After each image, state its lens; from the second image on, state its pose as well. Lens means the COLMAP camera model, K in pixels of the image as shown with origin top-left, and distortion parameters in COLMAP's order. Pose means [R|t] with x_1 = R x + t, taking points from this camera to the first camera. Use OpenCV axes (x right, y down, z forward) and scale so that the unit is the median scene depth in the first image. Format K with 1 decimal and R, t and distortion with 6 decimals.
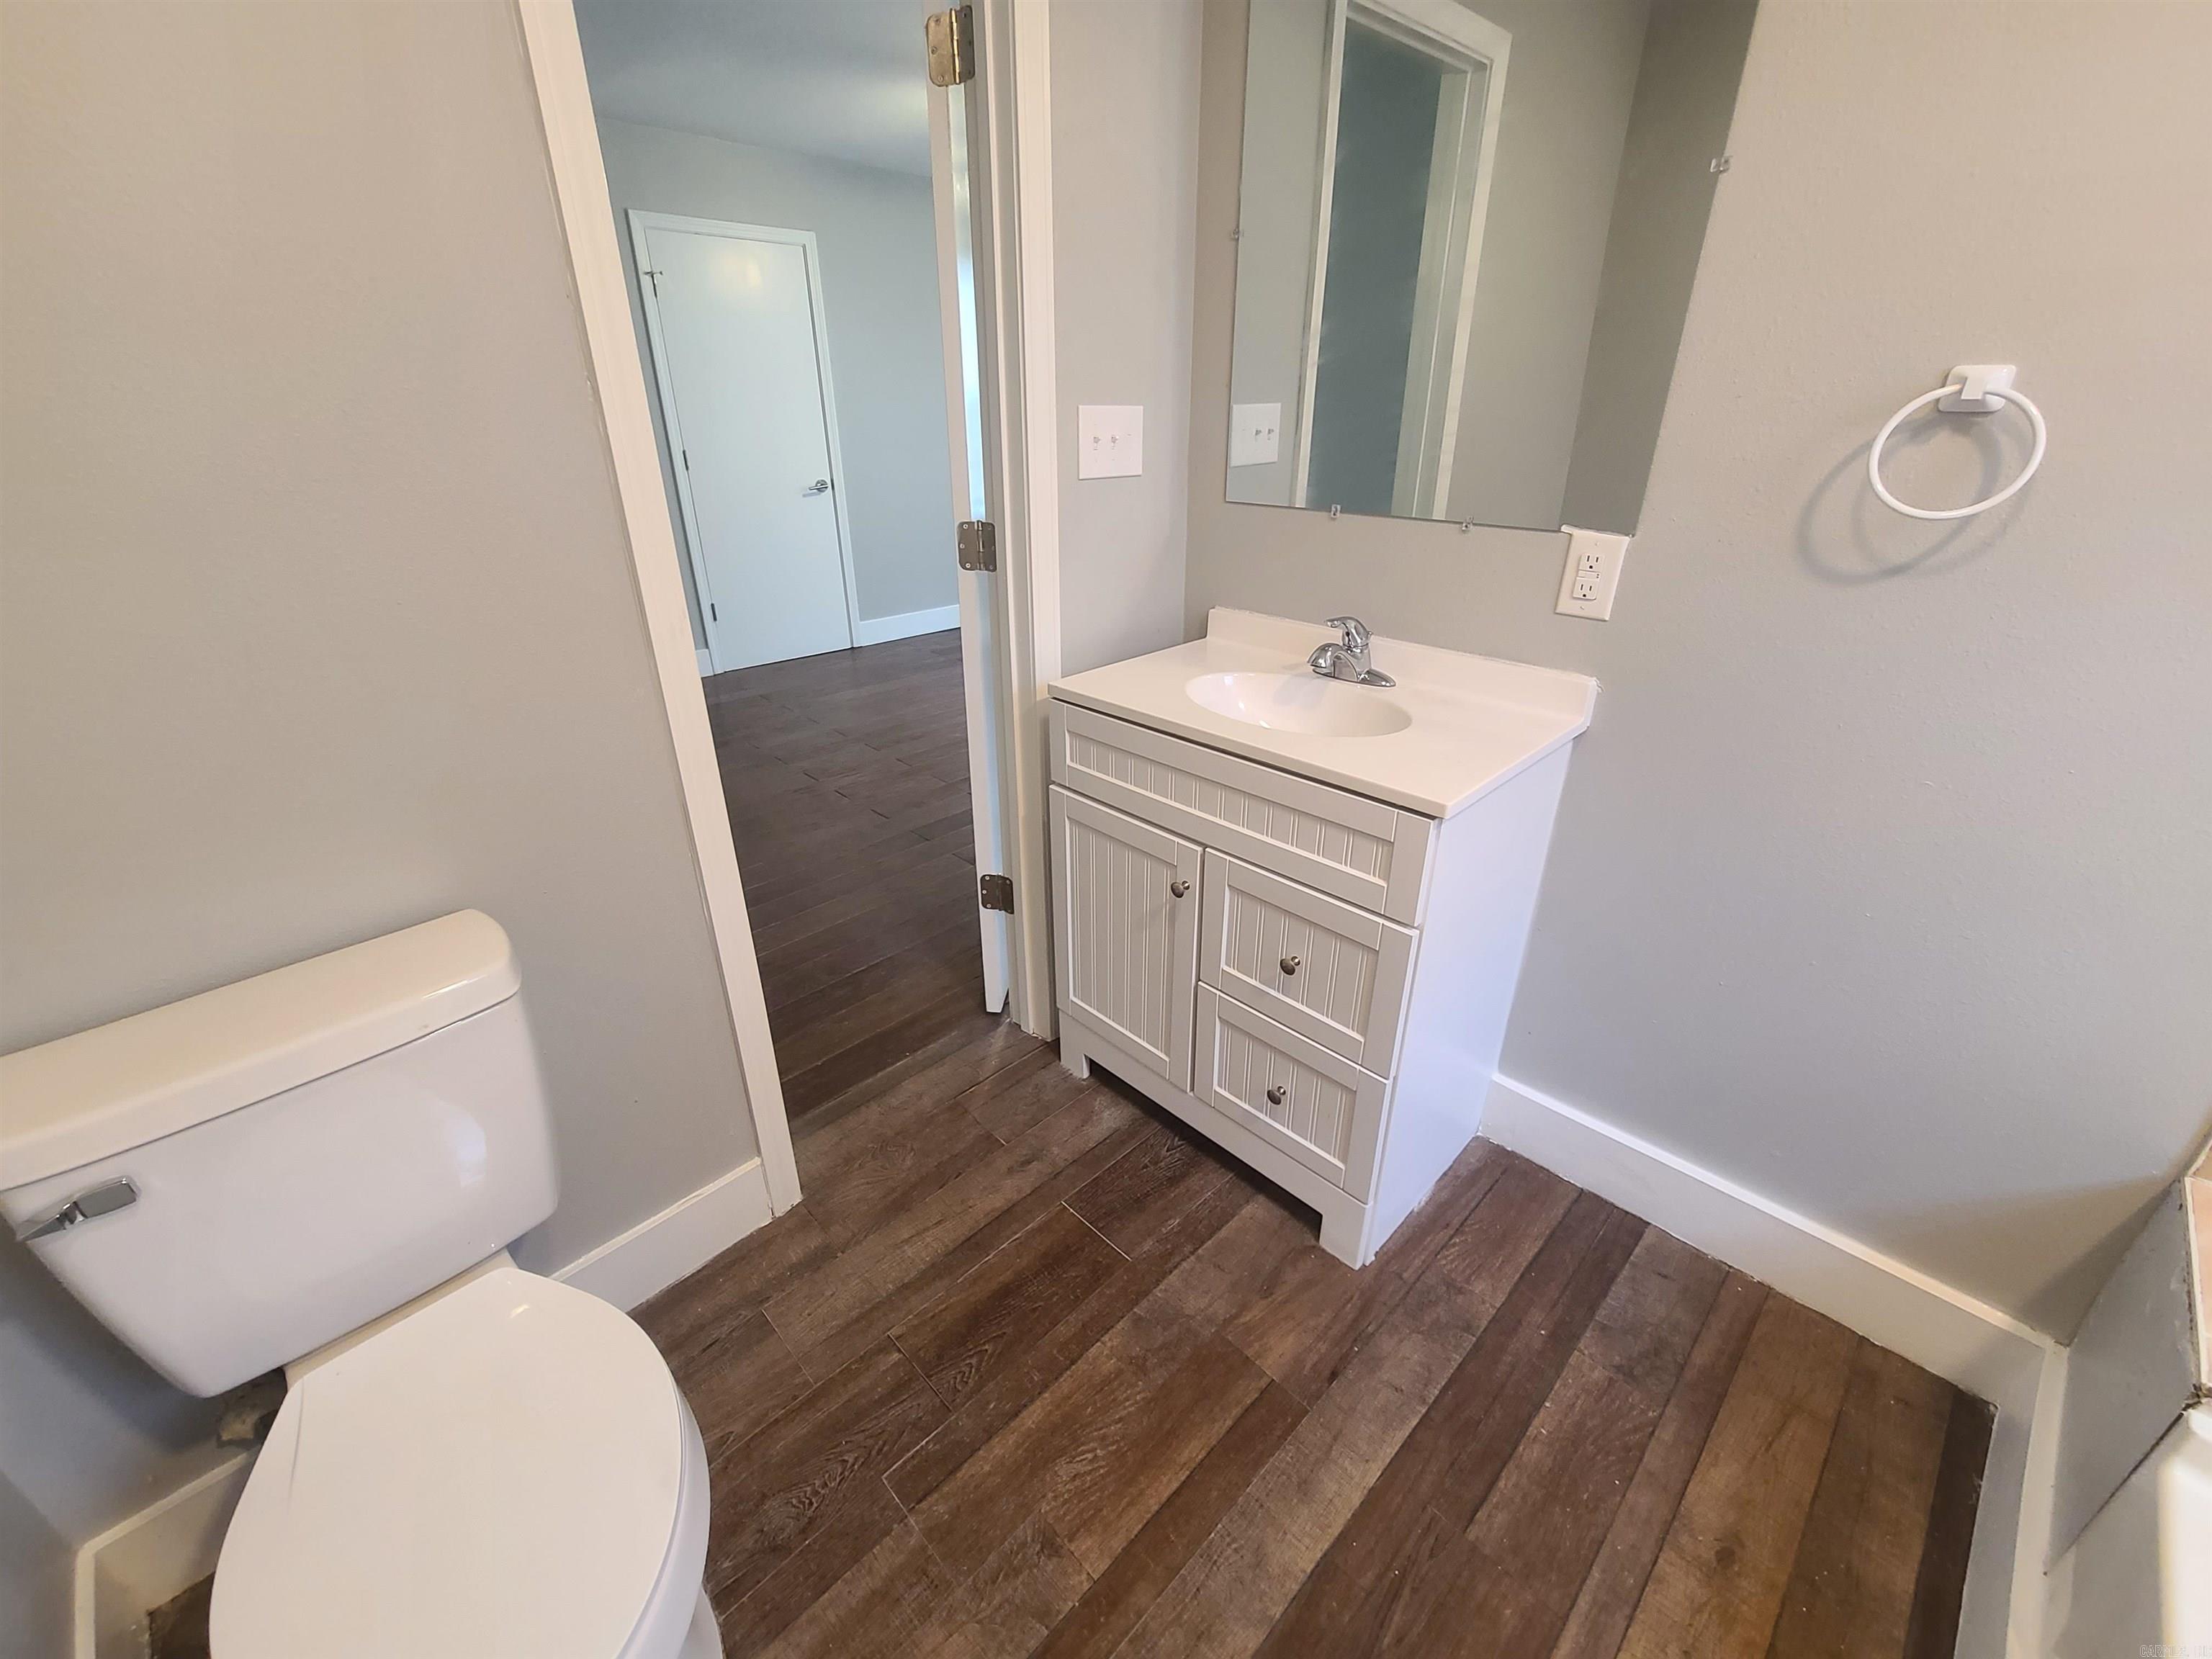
lens RADIAL K [[905.7, 0, 1106.6], [0, 905.7, 815.3], [0, 0, 1]] dist [-0.000484, -0.000219]
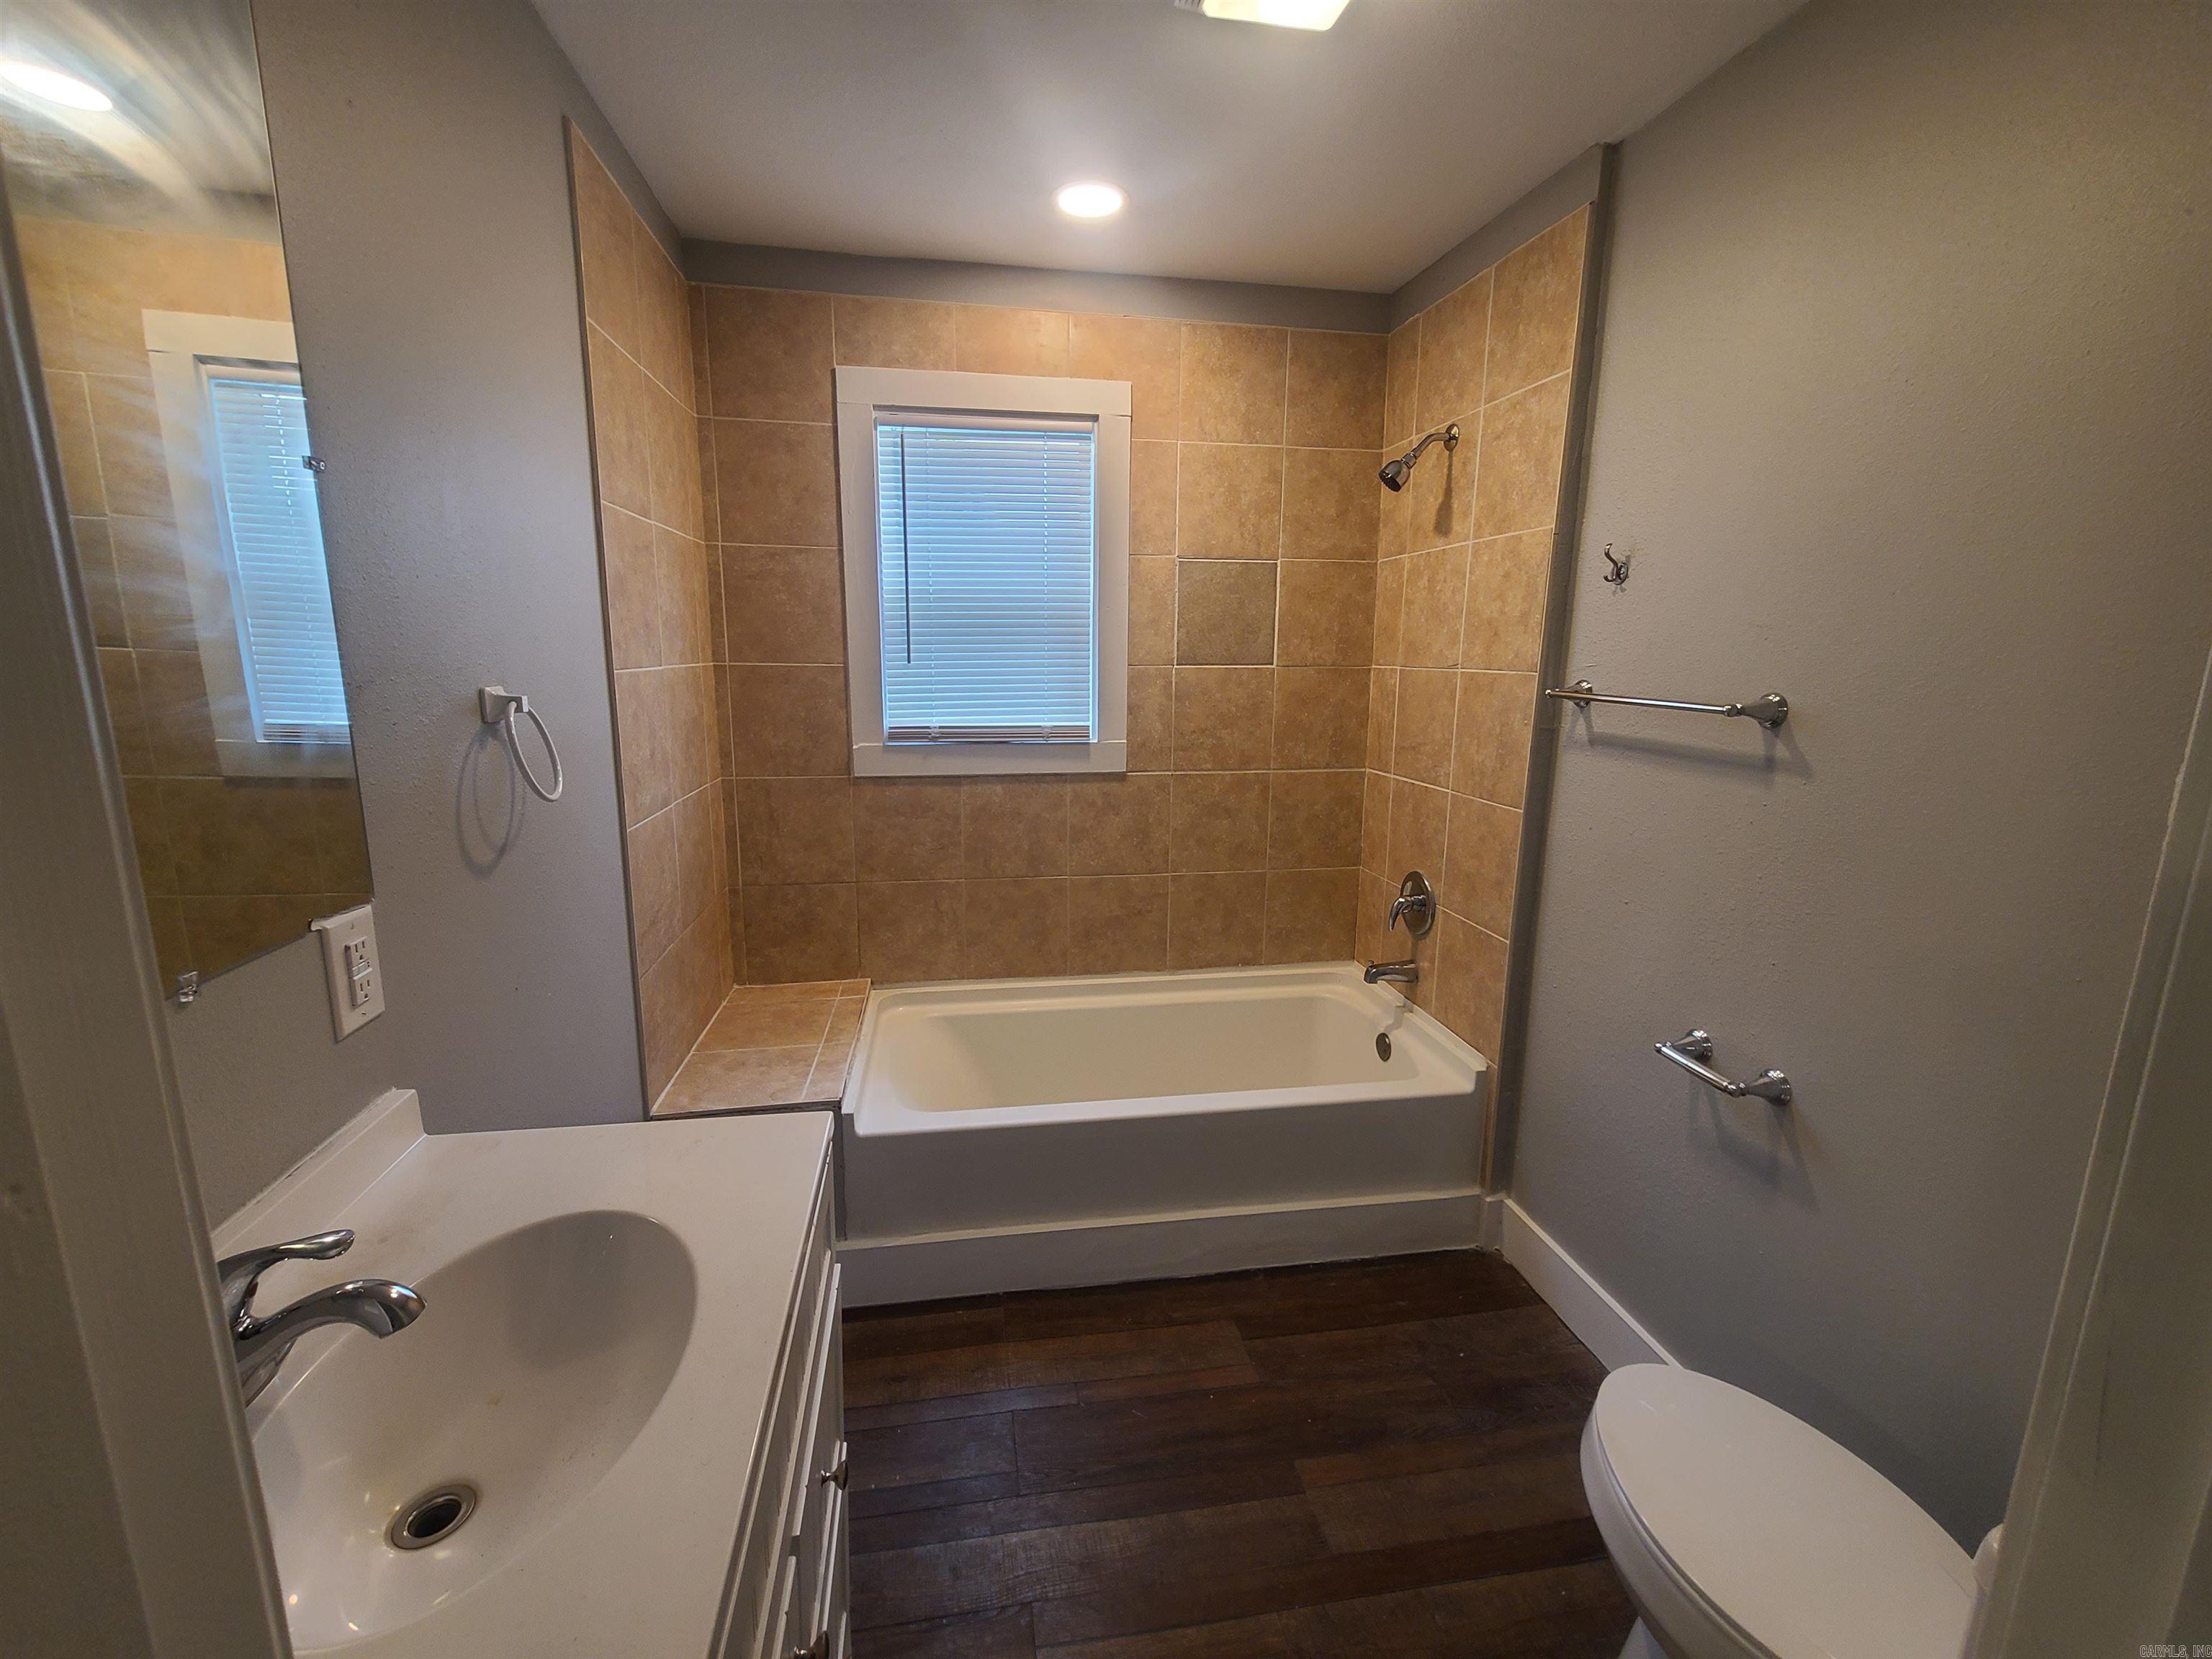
lens RADIAL K [[905.7, 0, 1106.6], [0, 905.7, 815.3], [0, 0, 1]] dist [-0.000484, -0.000219]
pose [[-0.825347, -0.113590, 0.553082, -0.316638], [0.223838, 0.833468, 0.505201, -0.603218], [-0.518361, 0.540767, -0.662475, 1.134522]]
